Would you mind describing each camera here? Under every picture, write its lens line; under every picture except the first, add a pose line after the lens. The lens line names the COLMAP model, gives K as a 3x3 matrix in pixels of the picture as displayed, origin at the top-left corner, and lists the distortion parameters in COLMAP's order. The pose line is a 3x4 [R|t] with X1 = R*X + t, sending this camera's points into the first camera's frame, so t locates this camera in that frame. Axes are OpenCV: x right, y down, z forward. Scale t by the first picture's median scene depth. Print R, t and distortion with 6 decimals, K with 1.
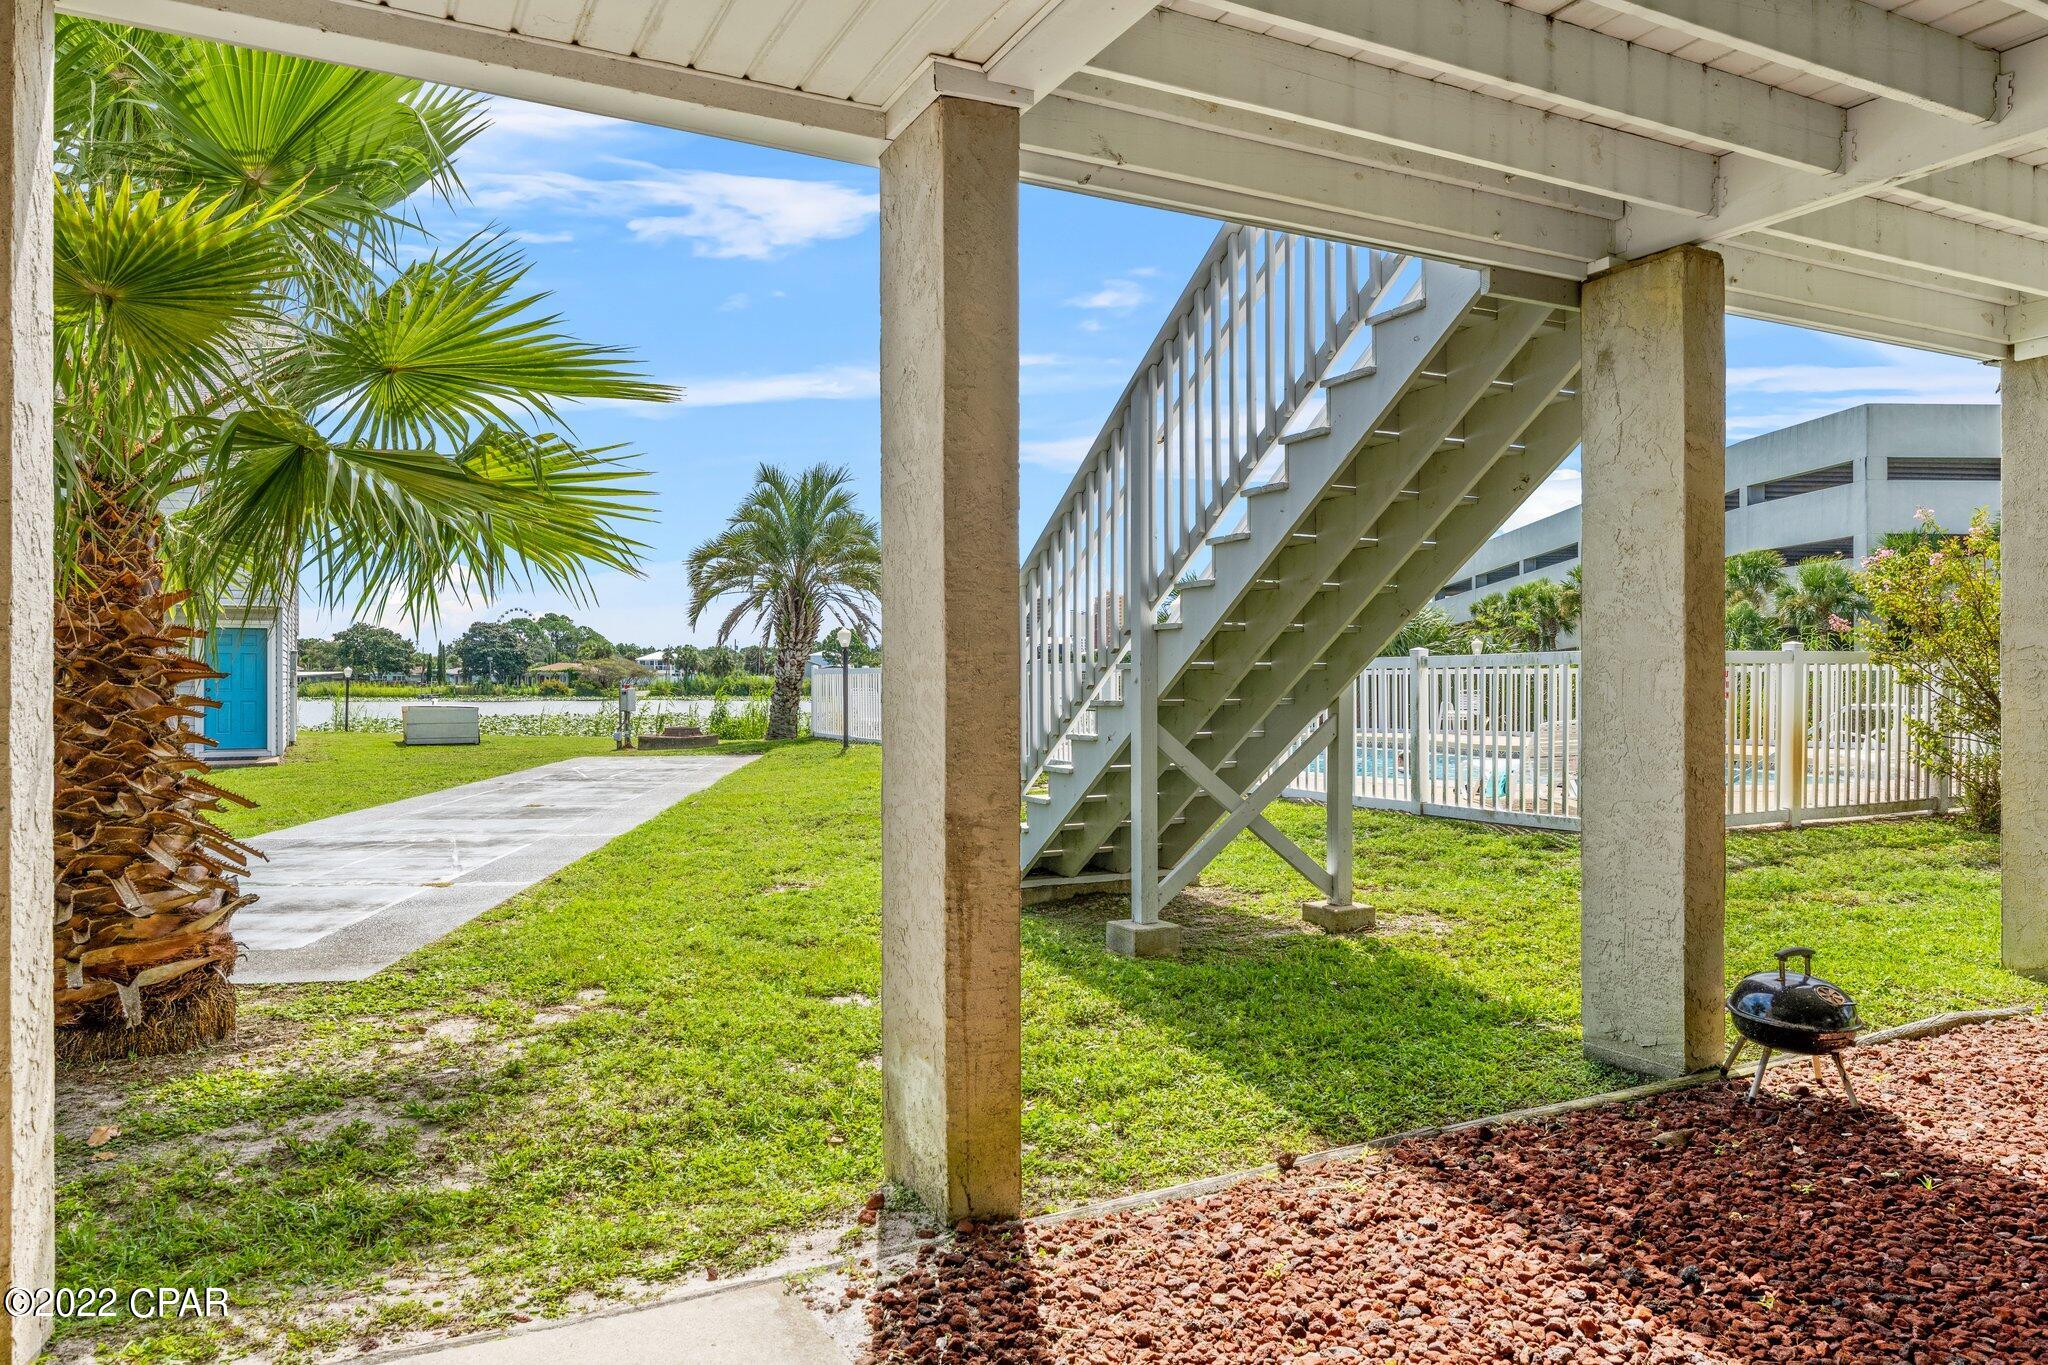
lens RADIAL K [[1344.8, 0, 1016.8], [0, 1344.8, 676.2], [0, 0, 1]] dist [0.006897, -0.002305]
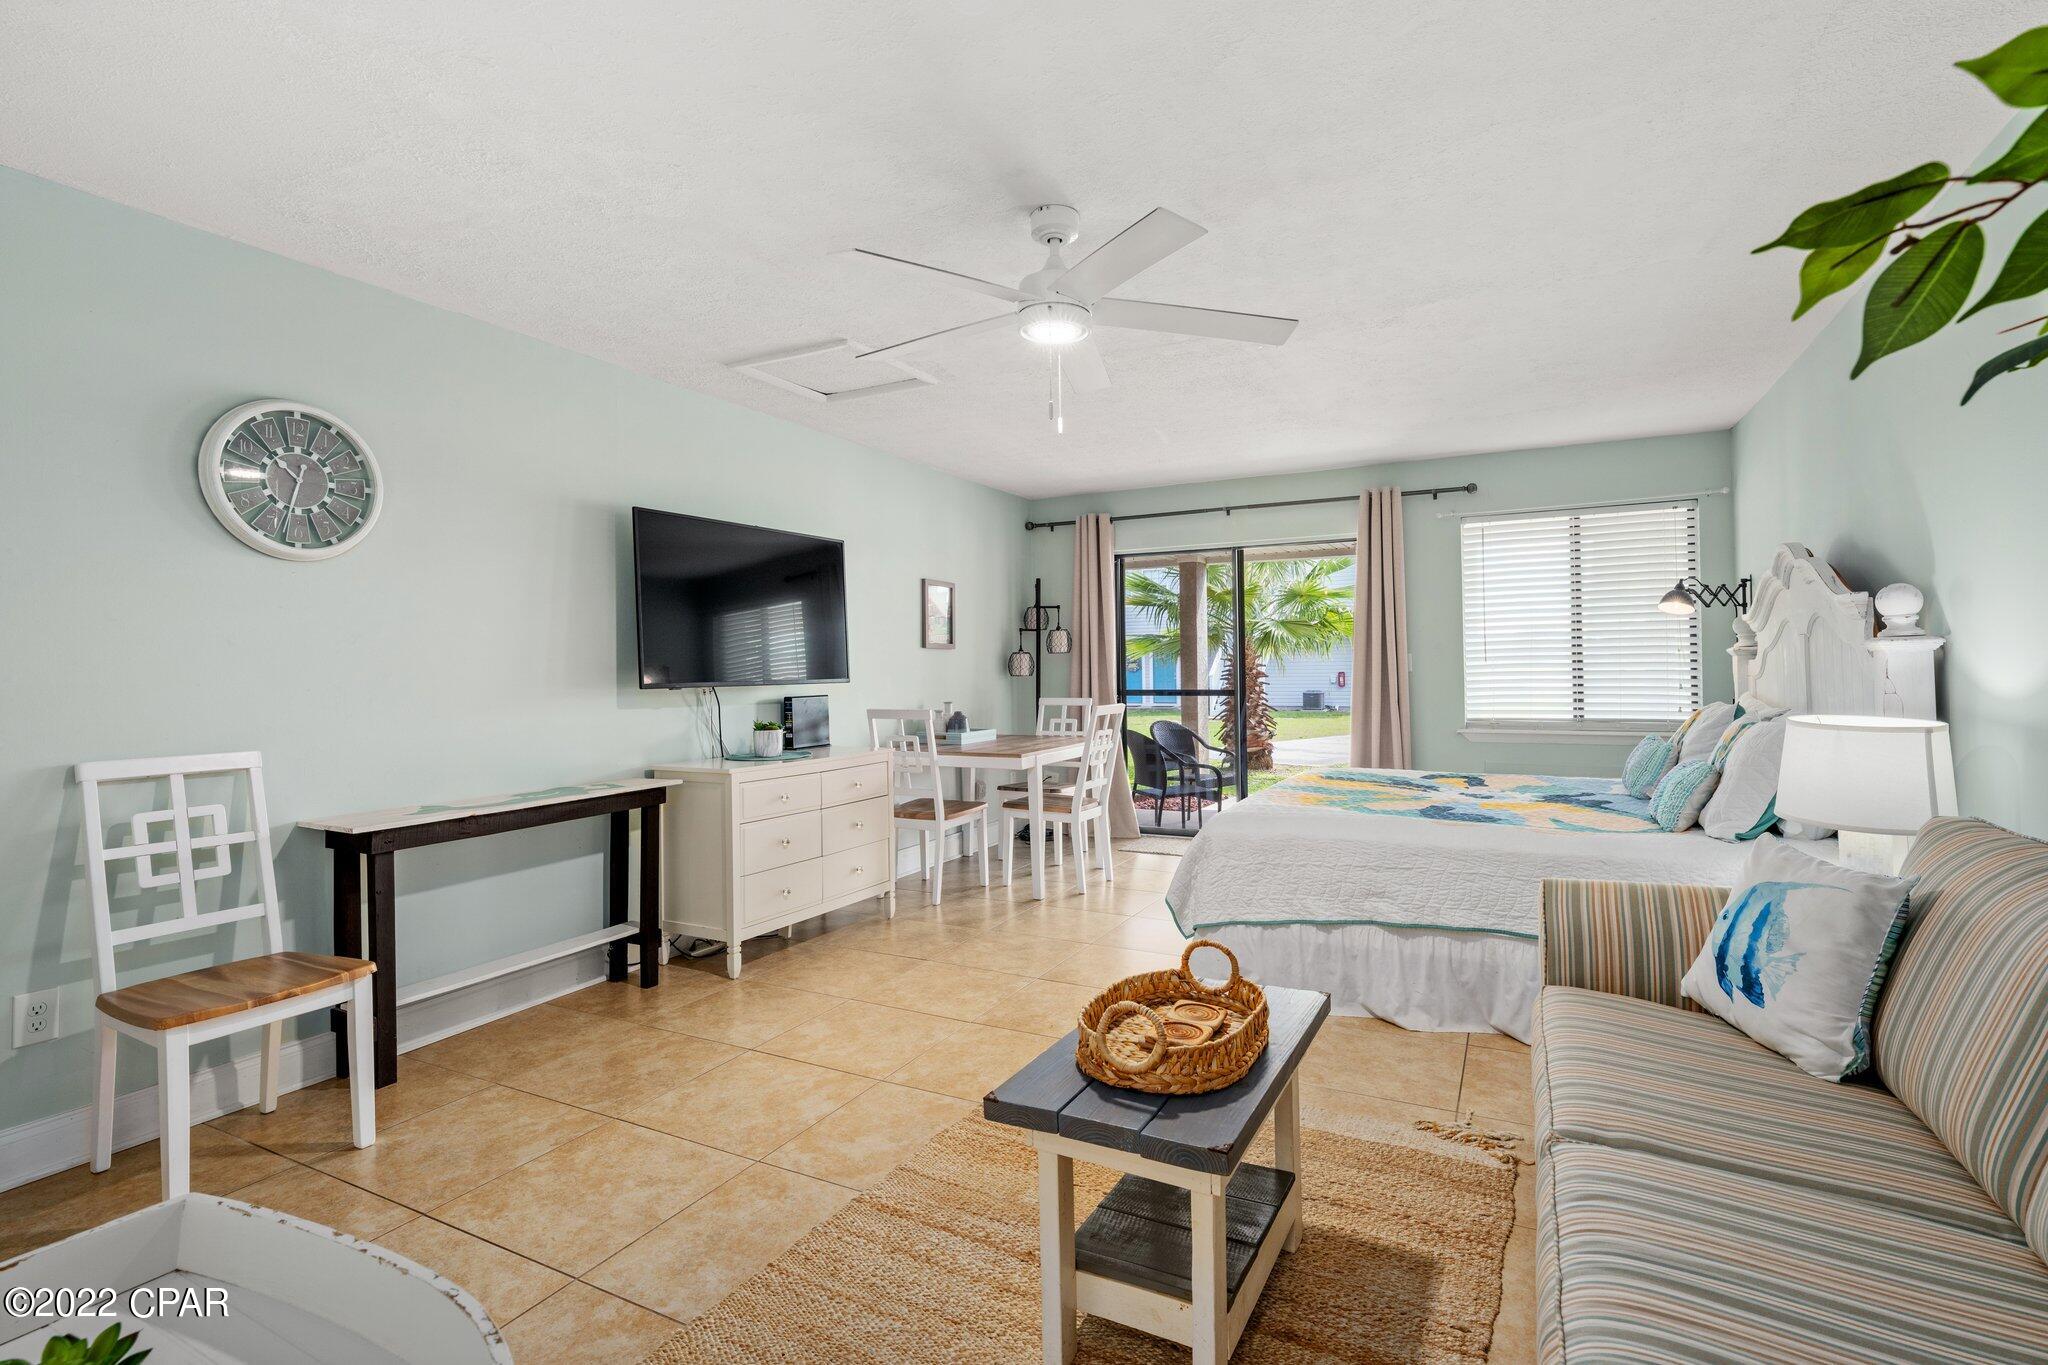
lens RADIAL K [[966.2, 0, 1042.4], [0, 966.2, 650.3], [0, 0, 1]] dist [-0.000402, -0.001628]
pose [[0.590922, -0.019662, -0.806489, 1.272034], [0.011405, 0.999807, -0.016019, -0.039201], [0.806648, 0.000268, 0.591032, -1.166570]]
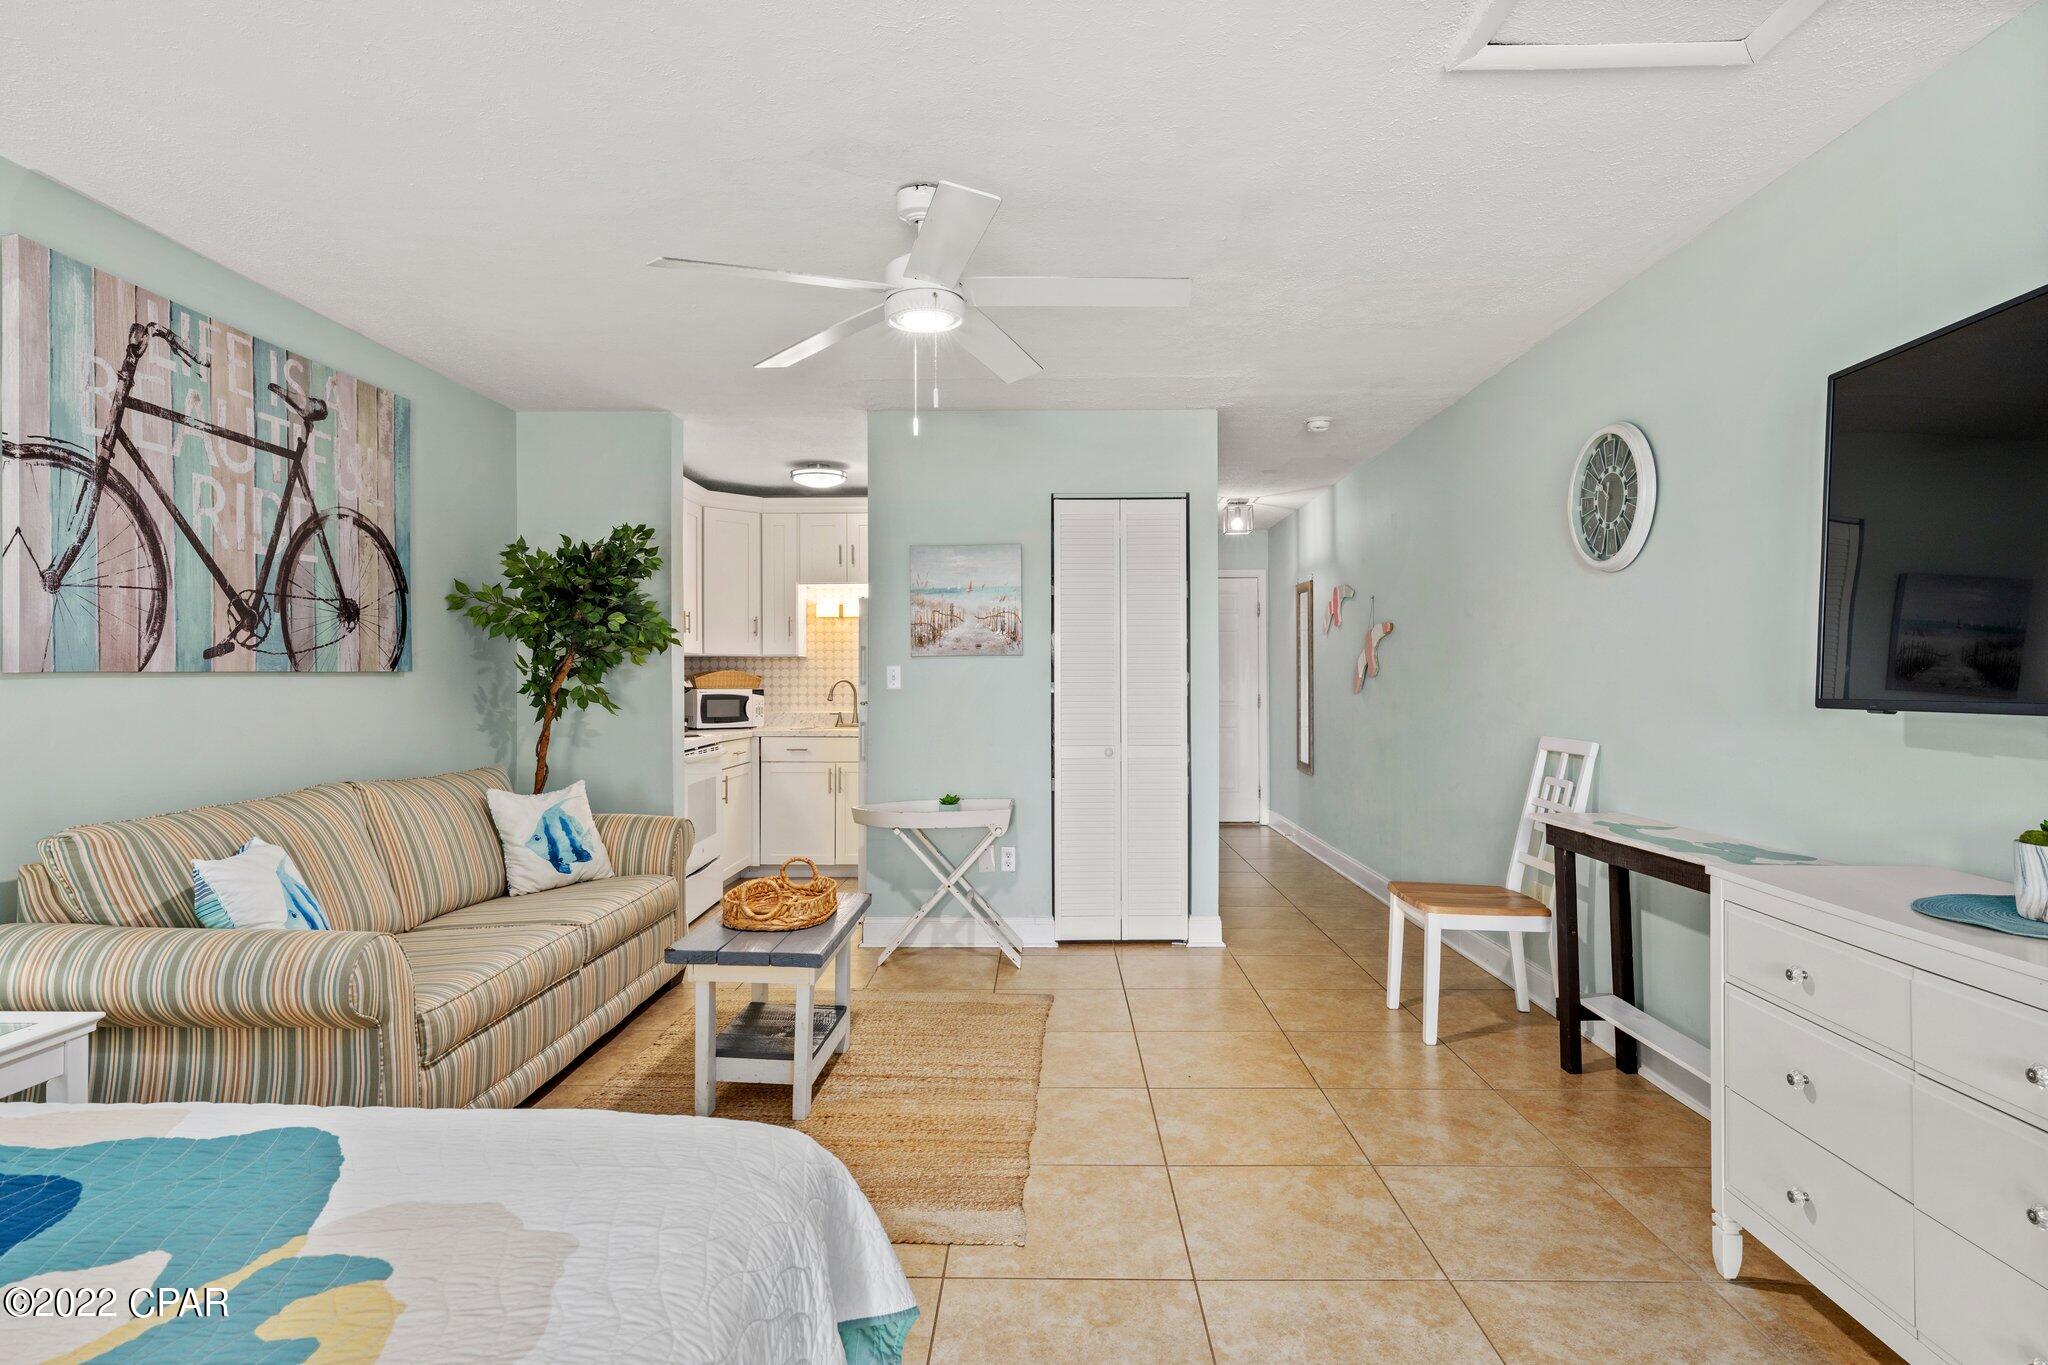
lens RADIAL K [[1067.1, 0, 1024.4], [0, 1067.1, 677.0], [0, 0, 1]] dist [0.002237, 0.000463]
pose [[-0.879665, 0.008030, 0.475527, 0.506182], [0.006243, 0.999966, -0.005339, -0.037412], [-0.475554, -0.001728, -0.879685, -0.347472]]
